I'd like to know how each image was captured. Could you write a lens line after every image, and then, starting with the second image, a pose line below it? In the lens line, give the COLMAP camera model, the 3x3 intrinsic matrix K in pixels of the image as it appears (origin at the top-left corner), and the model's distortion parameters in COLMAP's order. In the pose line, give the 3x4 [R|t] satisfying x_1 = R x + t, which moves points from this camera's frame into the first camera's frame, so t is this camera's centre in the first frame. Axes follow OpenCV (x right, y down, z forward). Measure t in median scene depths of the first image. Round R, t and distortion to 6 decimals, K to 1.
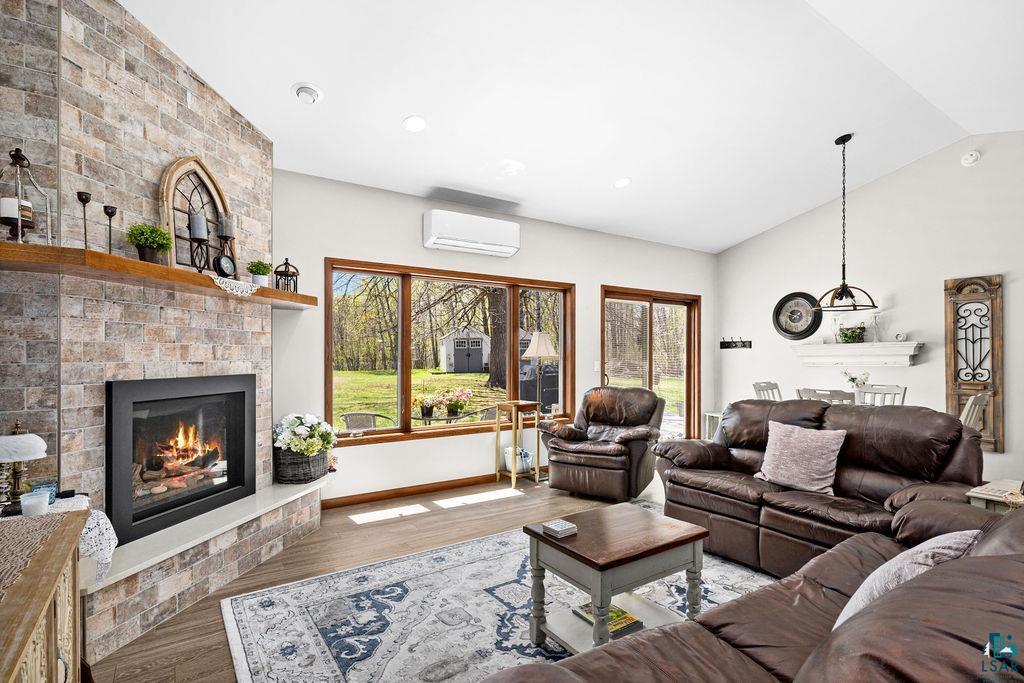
lens RADIAL K [[496.7, 0, 514.1], [0, 496.7, 356.1], [0, 0, 1]] dist [-0.000087, 0.001274]
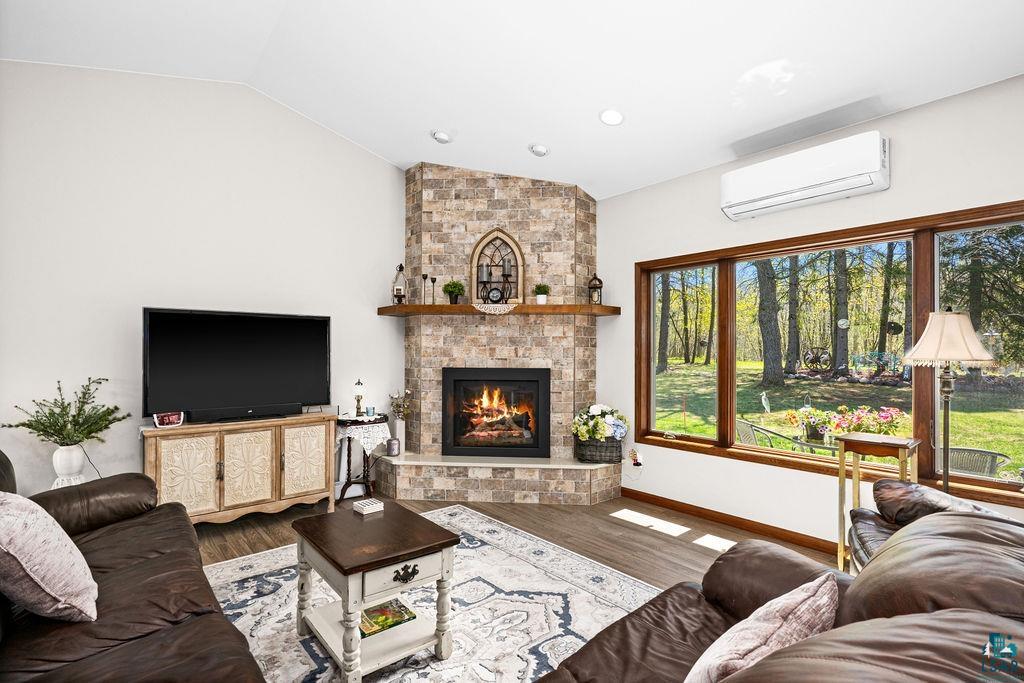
lens RADIAL K [[496.7, 0, 515.0], [0, 496.7, 349.6], [0, 0, 1]] dist [-0.000087, 0.001274]
pose [[0.103171, -0.005678, -0.994647, 1.023451], [-0.006270, 0.999960, -0.006359, -0.006548], [0.994644, 0.006892, 0.103131, 0.985999]]
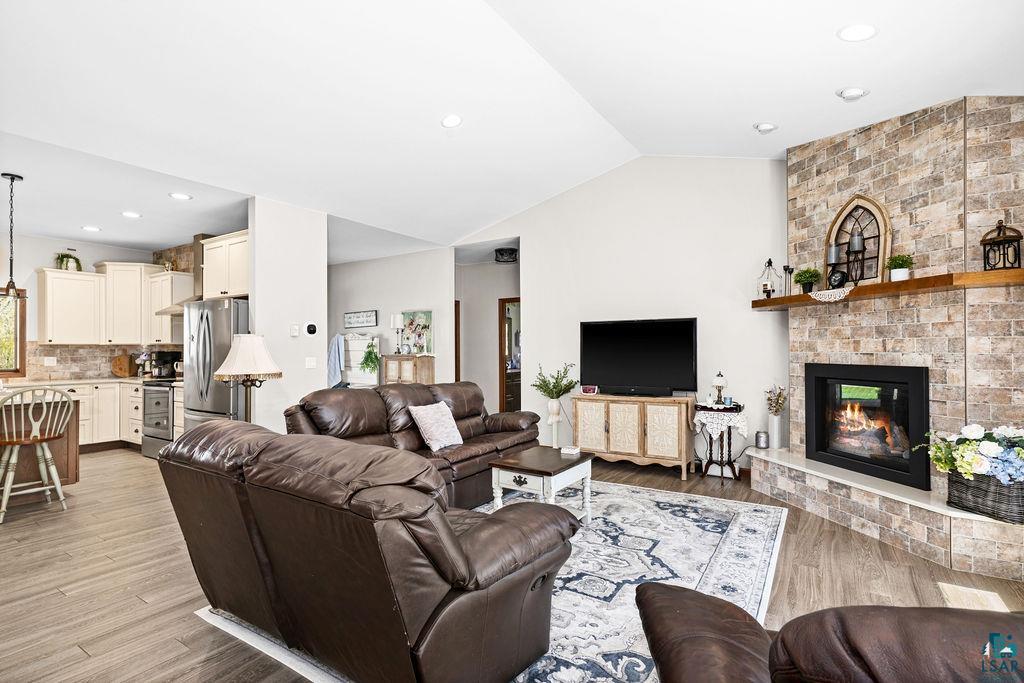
lens RADIAL K [[496.7, 0, 509.4], [0, 496.7, 345.3], [0, 0, 1]] dist [-0.000087, 0.001274]
pose [[-0.923478, 0.001003, -0.383650, 0.765456], [0.003663, 0.999974, -0.006203, -0.004263], [0.383633, -0.007133, -0.923458, 2.033548]]
